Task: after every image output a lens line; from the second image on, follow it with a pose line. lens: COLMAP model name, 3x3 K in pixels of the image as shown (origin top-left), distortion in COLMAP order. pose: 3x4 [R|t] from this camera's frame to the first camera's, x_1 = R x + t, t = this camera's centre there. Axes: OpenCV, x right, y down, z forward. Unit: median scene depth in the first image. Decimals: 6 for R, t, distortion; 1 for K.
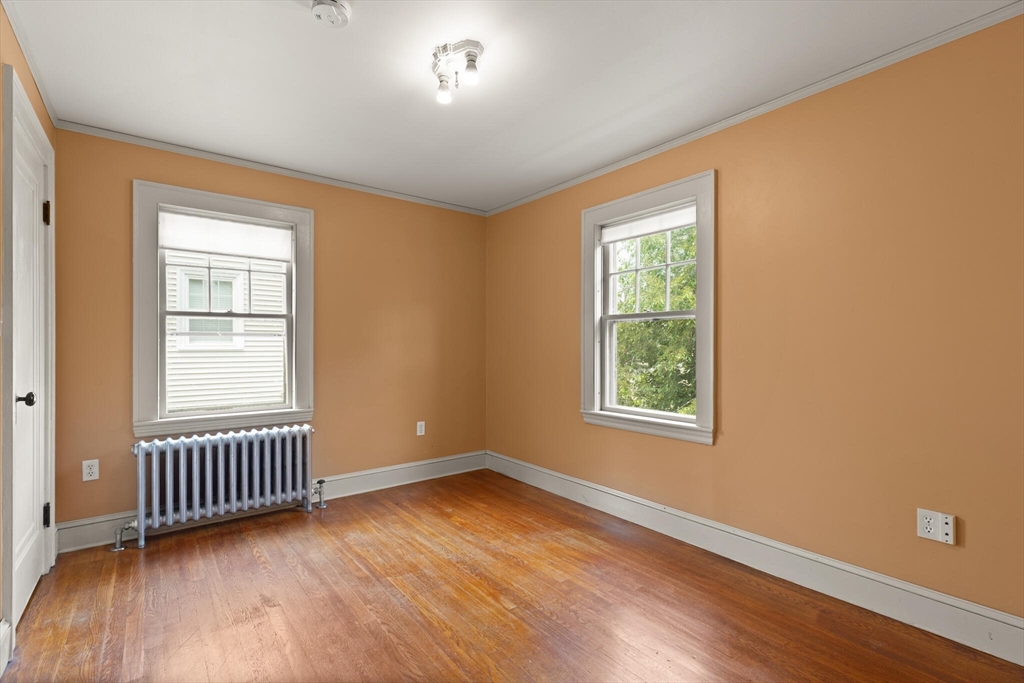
lens RADIAL K [[461.9, 0, 509.8], [0, 461.9, 346.7], [0, 0, 1]] dist [0.003543, -0.000551]
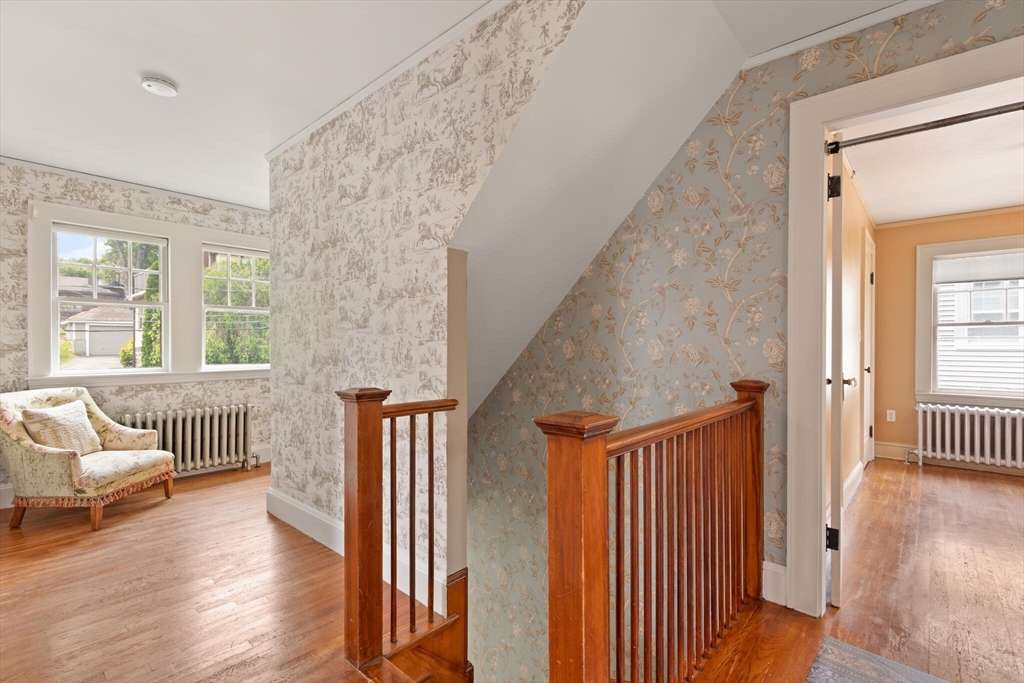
lens RADIAL K [[461.9, 0, 529.3], [0, 461.9, 346.1], [0, 0, 1]] dist [0.003543, -0.000551]
pose [[0.192410, 0.006547, -0.981293, 0.553114], [-0.003206, 0.999977, 0.006043, -0.006468], [0.981309, 0.001983, 0.192426, -0.685032]]
